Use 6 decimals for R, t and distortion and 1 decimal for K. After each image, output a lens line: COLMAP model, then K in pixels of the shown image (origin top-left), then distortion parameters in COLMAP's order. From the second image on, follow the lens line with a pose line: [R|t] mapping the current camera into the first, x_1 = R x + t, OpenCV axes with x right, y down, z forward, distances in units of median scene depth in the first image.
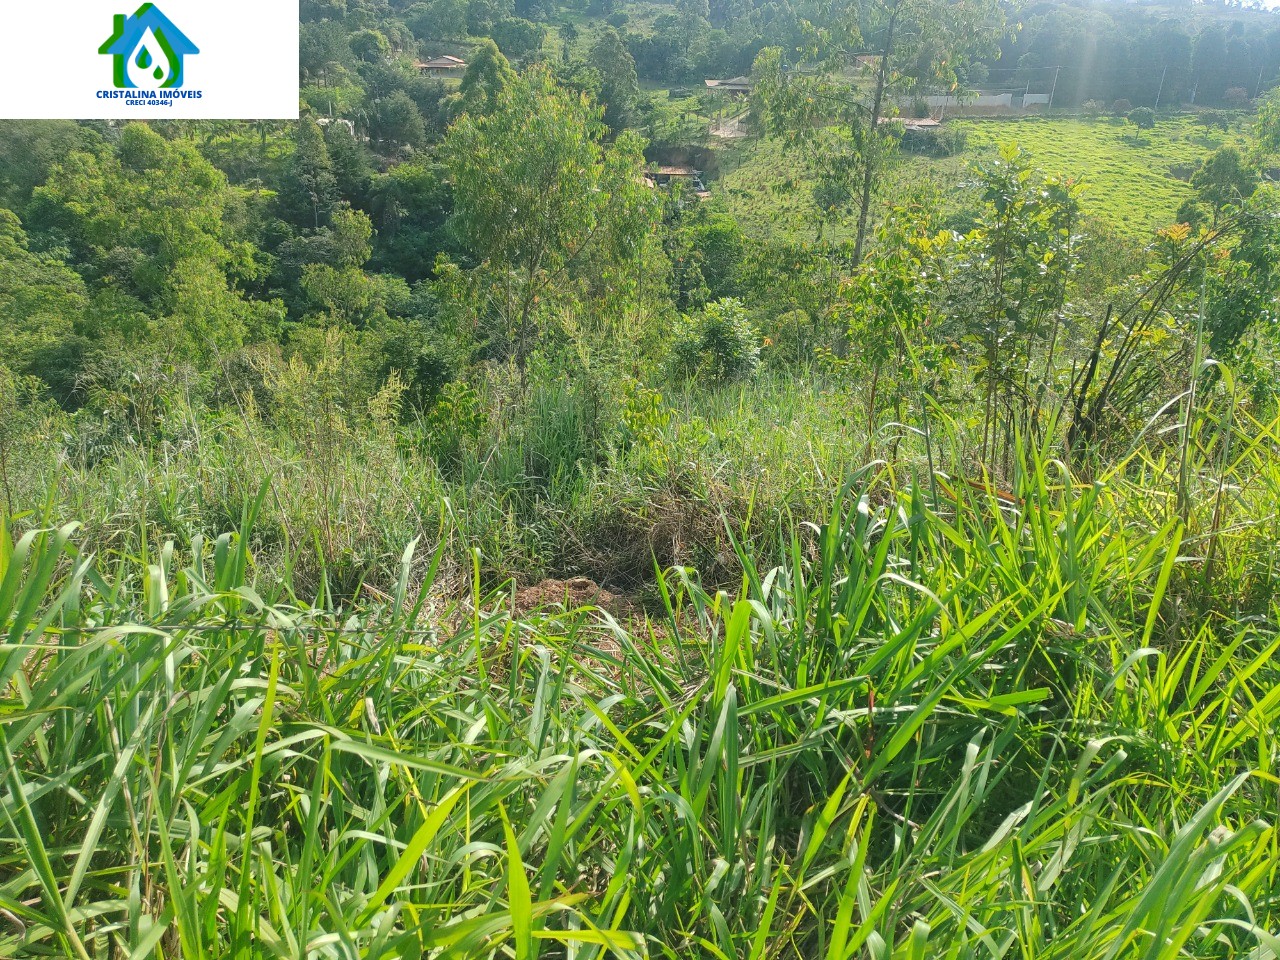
lens RADIAL K [[952.4, 0, 640.0], [0, 952.4, 480.0], [0, 0, 1]] dist [0.066963, -0.083020]
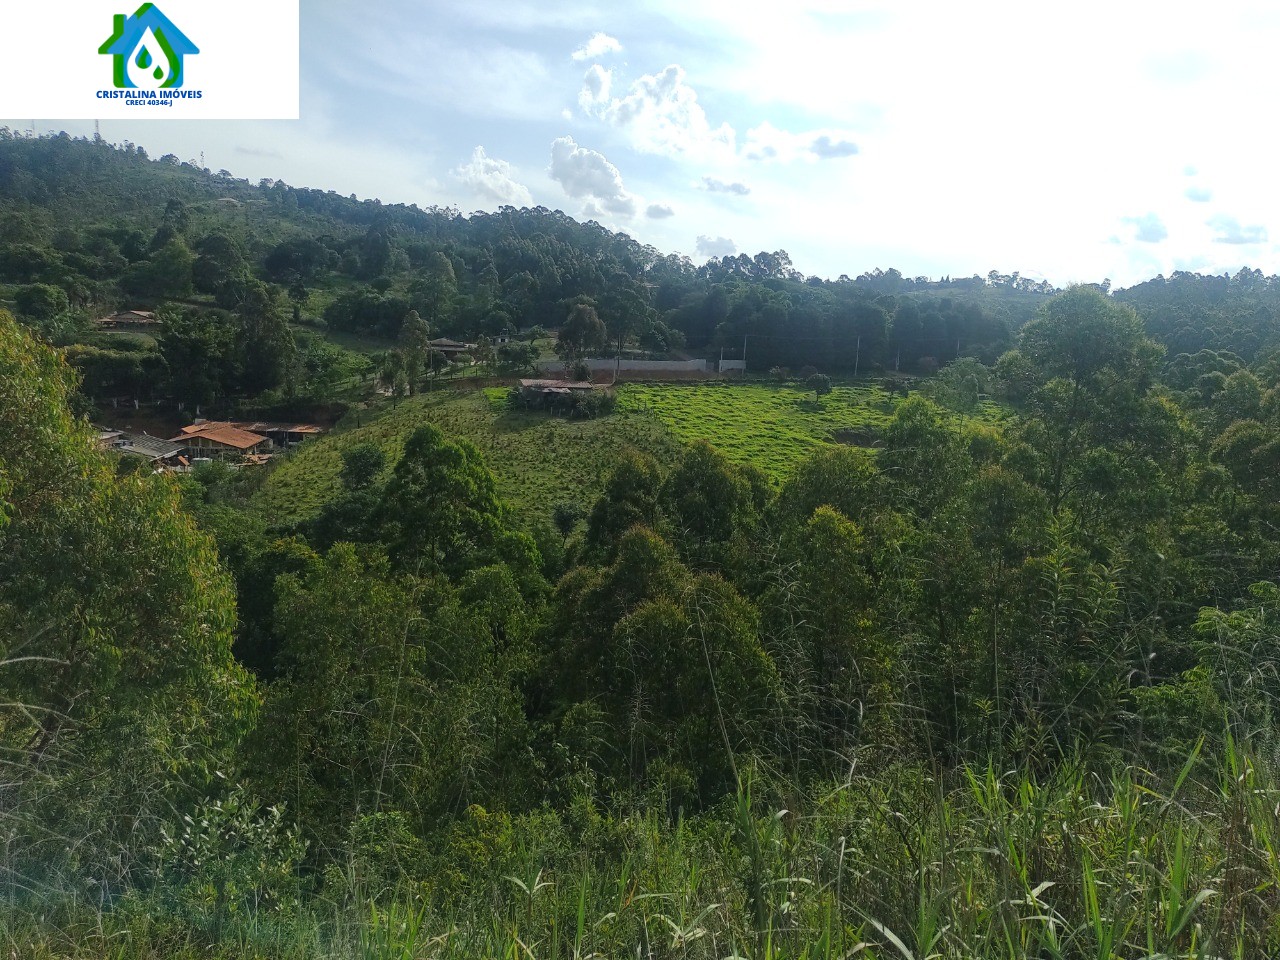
lens RADIAL K [[944.9, 0, 638.9], [0, 944.9, 486.8], [0, 0, 1]] dist [0.095666, -0.139861]
pose [[0.995533, 0.003215, 0.094361, 0.570200], [0.019757, 0.970201, -0.241495, -0.087836], [-0.092326, 0.242281, 0.965803, 0.214356]]
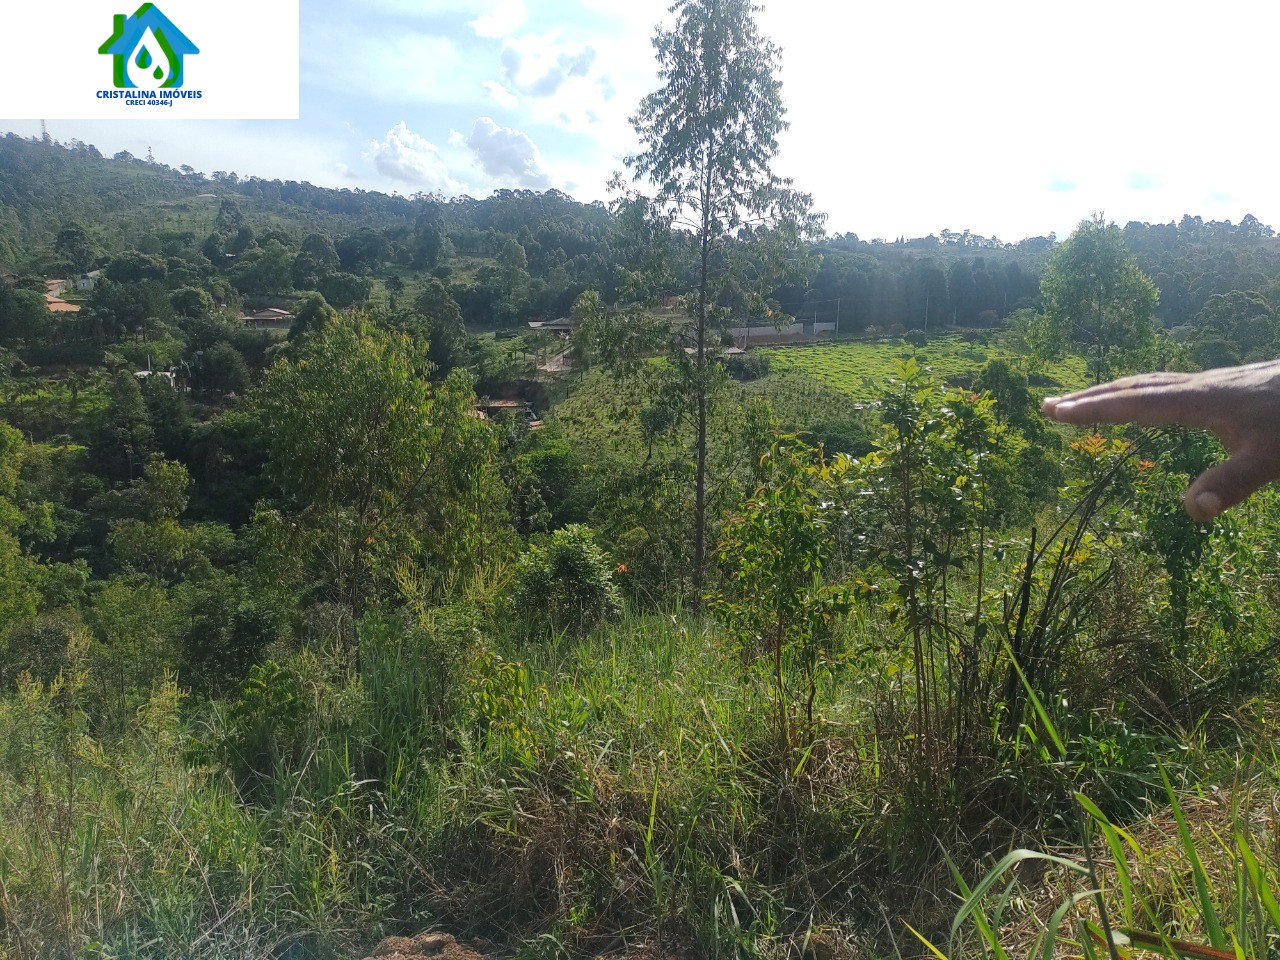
lens RADIAL K [[944.9, 0, 638.9], [0, 944.9, 486.8], [0, 0, 1]] dist [0.095666, -0.139861]
pose [[0.983675, -0.067108, 0.166971, -0.000447], [0.102132, 0.972142, -0.210973, -0.004531], [-0.148161, 0.224582, 0.963126, 0.013238]]
